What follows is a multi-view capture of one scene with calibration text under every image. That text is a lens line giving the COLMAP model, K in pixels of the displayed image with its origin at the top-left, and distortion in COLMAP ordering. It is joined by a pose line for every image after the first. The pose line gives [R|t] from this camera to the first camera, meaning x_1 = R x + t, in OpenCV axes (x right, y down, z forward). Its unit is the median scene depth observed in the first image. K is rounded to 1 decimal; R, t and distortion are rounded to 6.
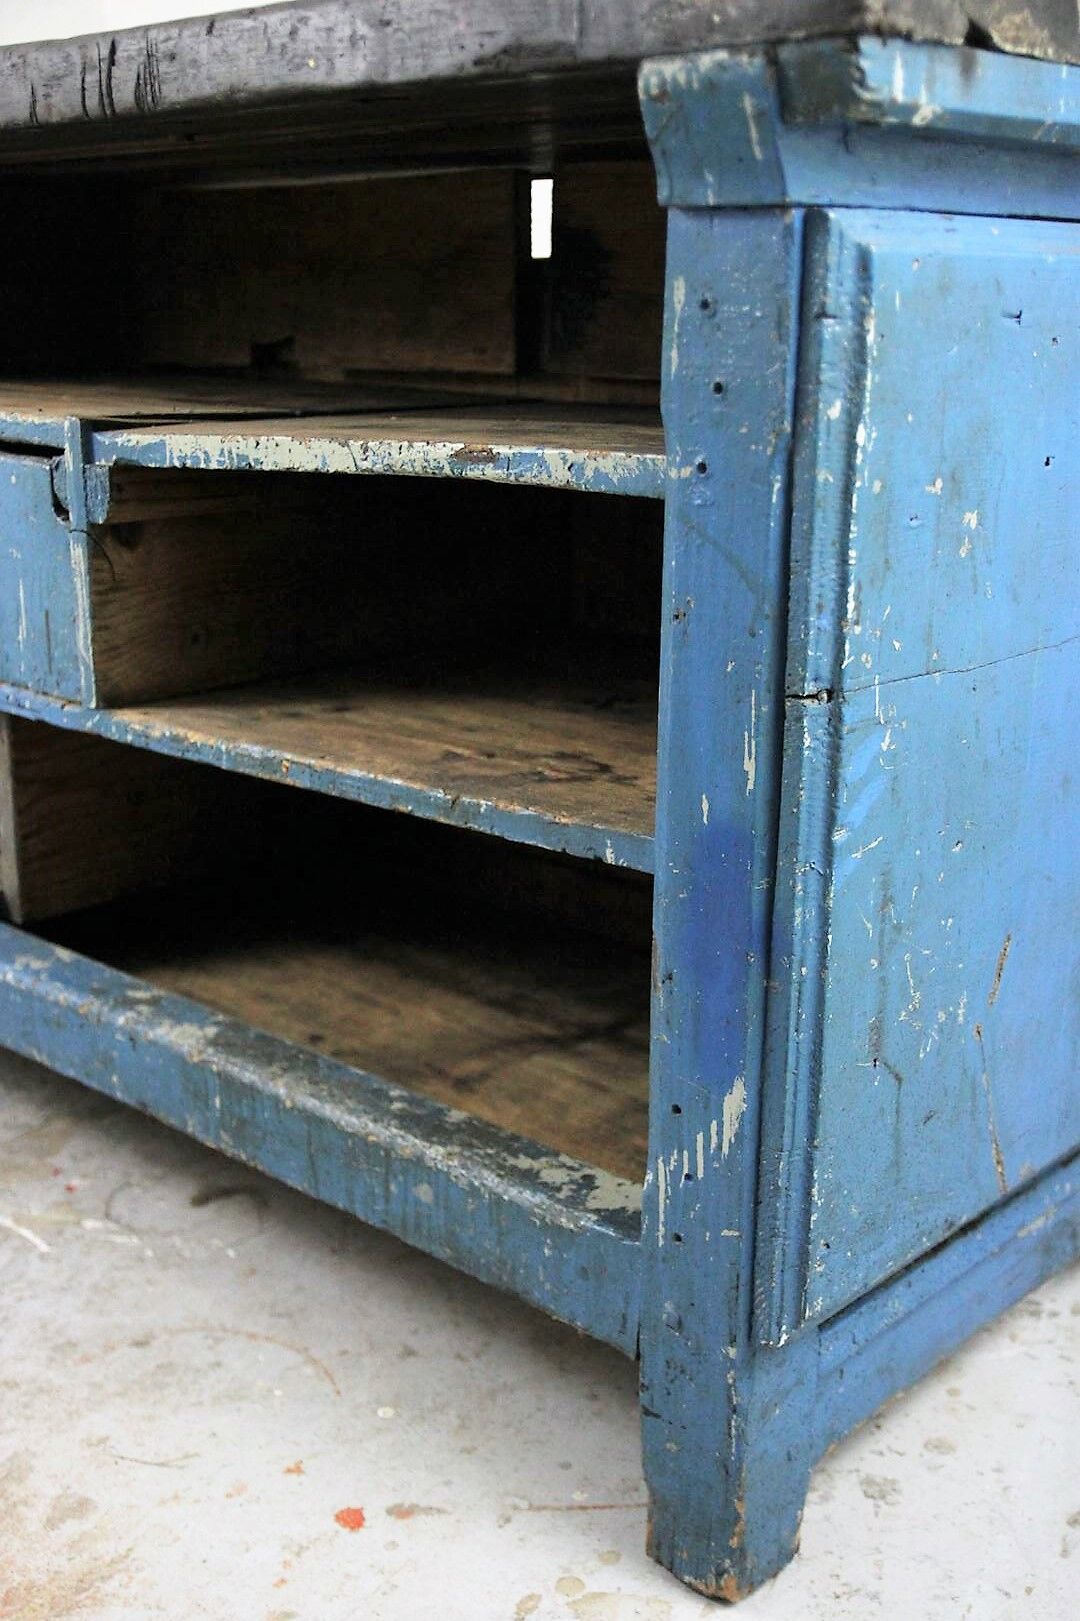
lens RADIAL K [[1855.5, 0, 535.9], [0, 1855.5, 848.2], [0, 0, 1]] dist [-0.075414, 0.105698]
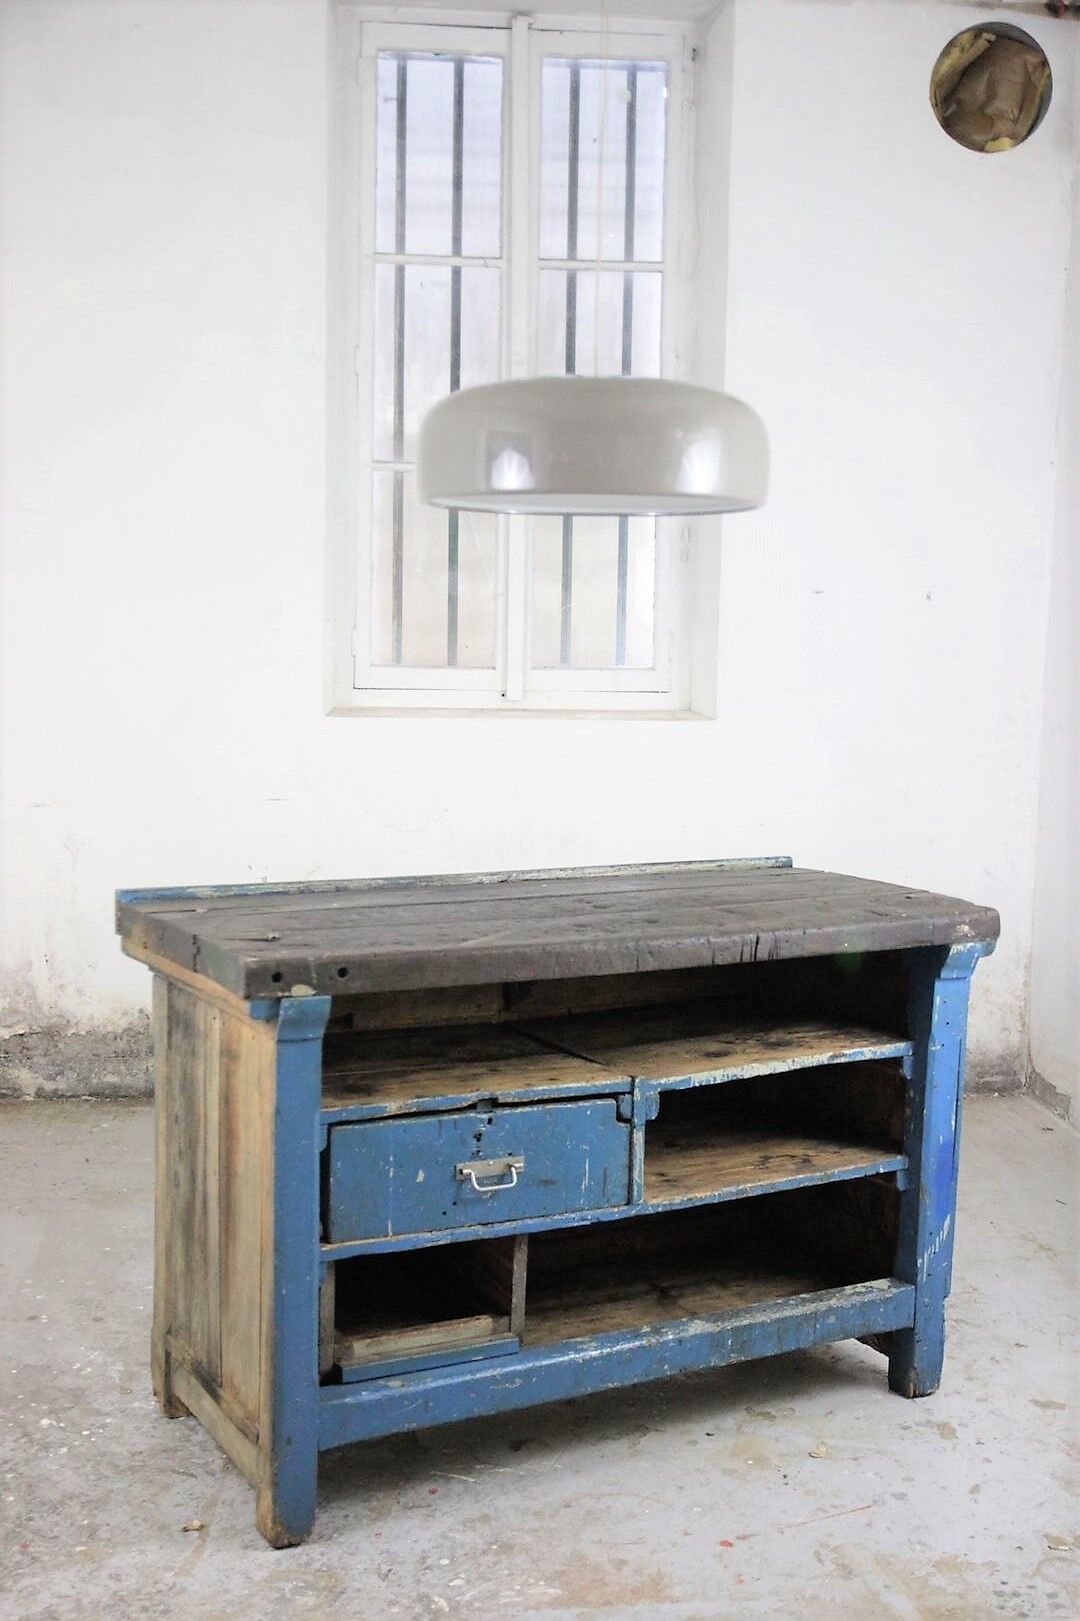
lens RADIAL K [[1865.5, 0, 538.8], [0, 1865.5, 850.9], [0, 0, 1]] dist [-0.066897, 0.075312]
pose [[0.320940, -0.107381, 0.940992, -2.645843], [0.258910, 0.965653, 0.021890, -0.639738], [-0.911023, 0.236607, 0.337719, 0.299699]]
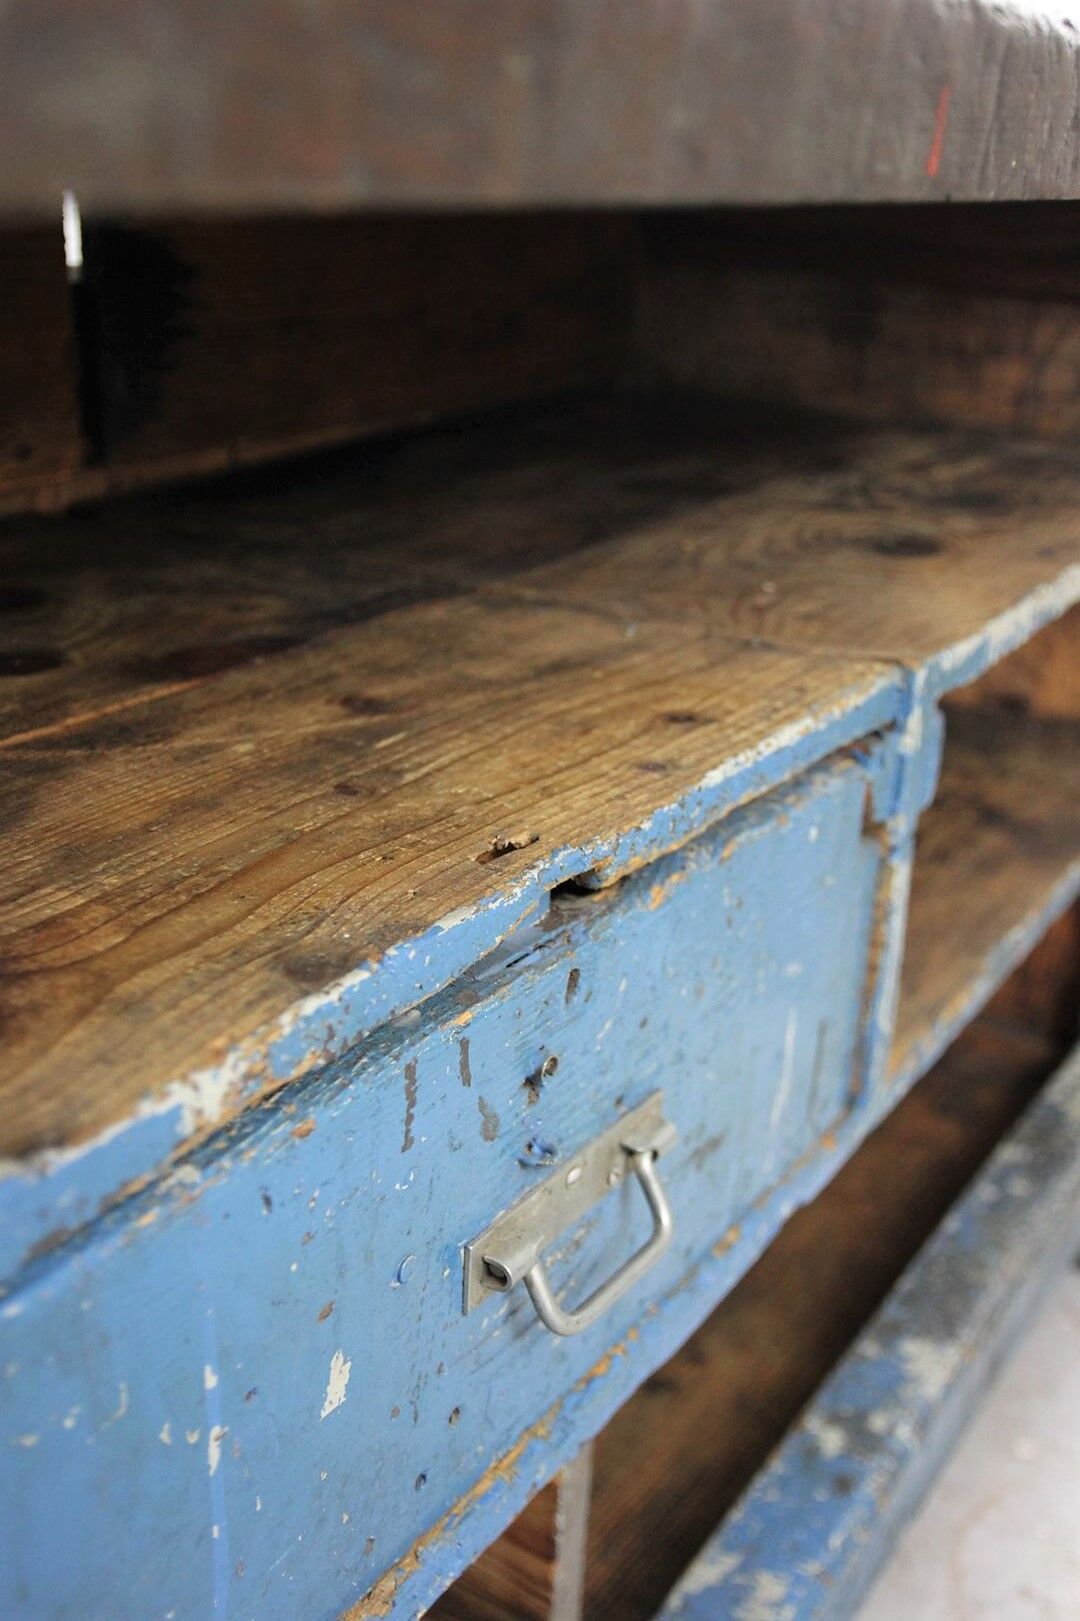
lens RADIAL K [[1790.8, 0, 526.7], [0, 1790.8, 858.7], [0, 0, 1]] dist [-0.079552, 0.060117]
pose [[-0.177318, -0.387620, 0.904604, -0.836260], [0.251012, 0.870958, 0.422405, -0.491509], [-0.951605, 0.301967, -0.057139, 1.281411]]
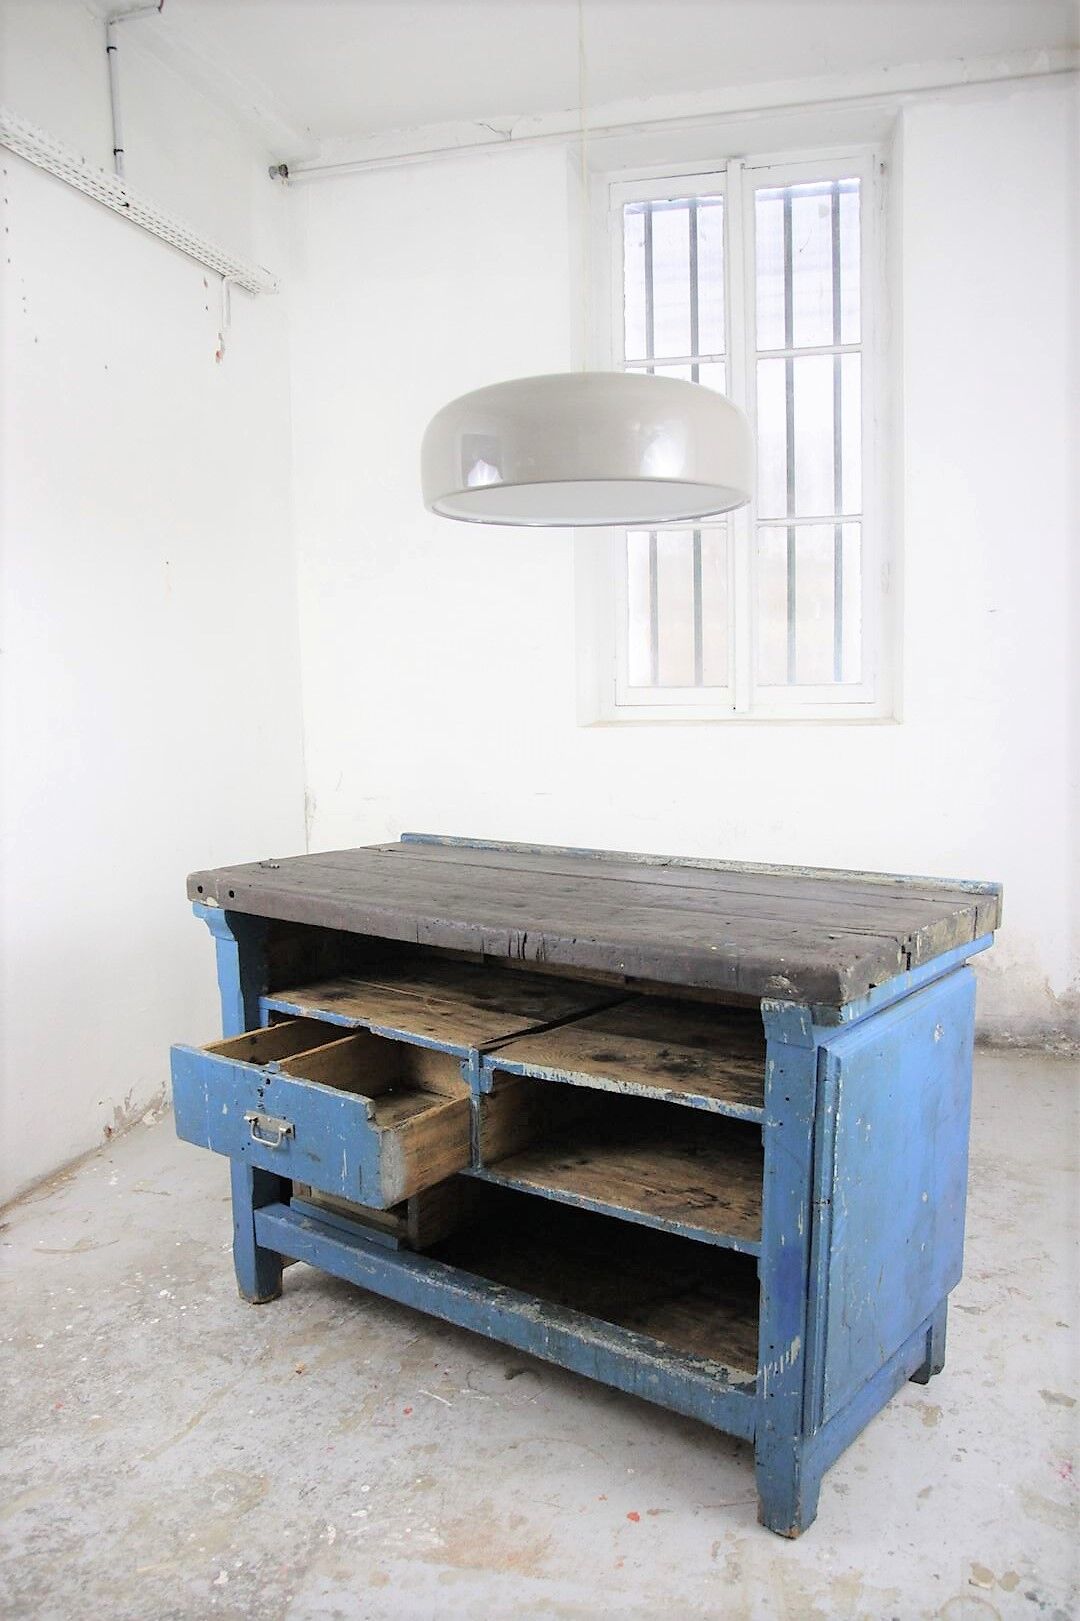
lens RADIAL K [[1266.7, 0, 525.5], [0, 1266.7, 853.9], [0, 0, 1]] dist [-0.134637, 0.089351]
pose [[0.997337, -0.028093, 0.067304, -0.315022], [0.038237, 0.987248, -0.154530, -0.249204], [-0.062105, 0.156692, 0.985693, -0.706793]]
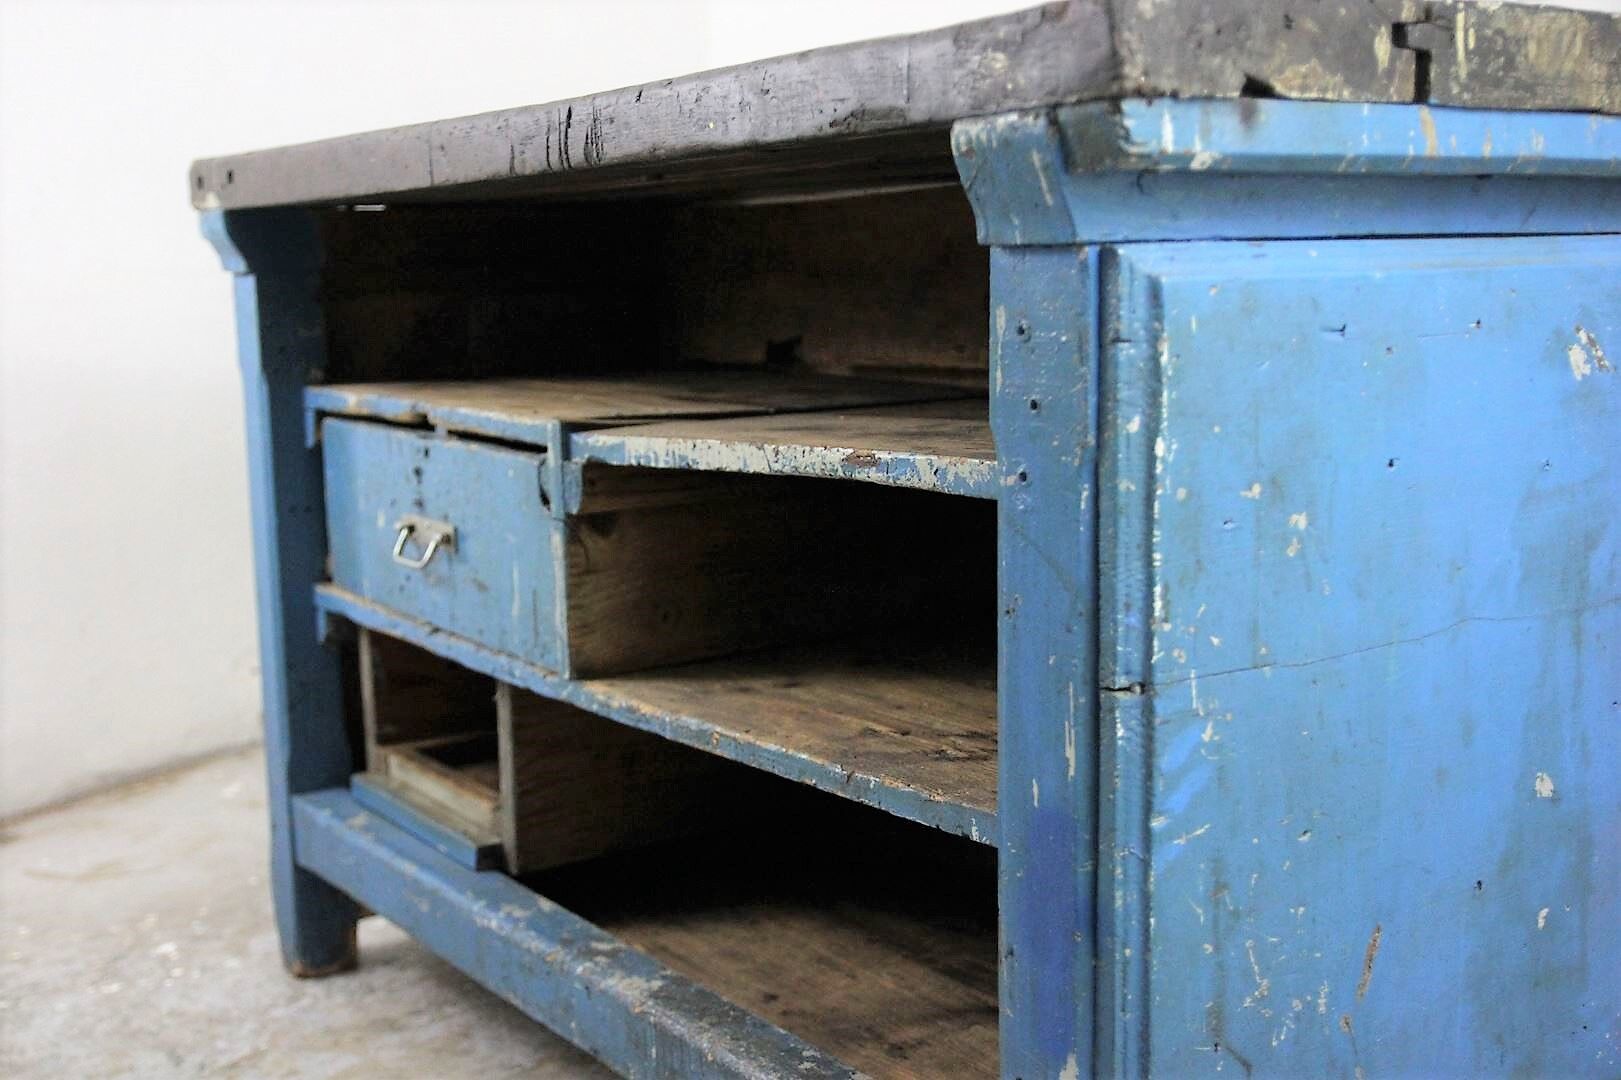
lens RADIAL K [[1855.5, 0, 781.8], [0, 1855.5, 537.6], [0, 0, 1]] dist [-0.075414, 0.105698]
pose [[0.976939, 0.002881, -0.213499, 0.137010], [-0.033899, 0.989319, -0.141769, -0.008276], [0.210810, 0.145737, 0.966602, -0.057433]]
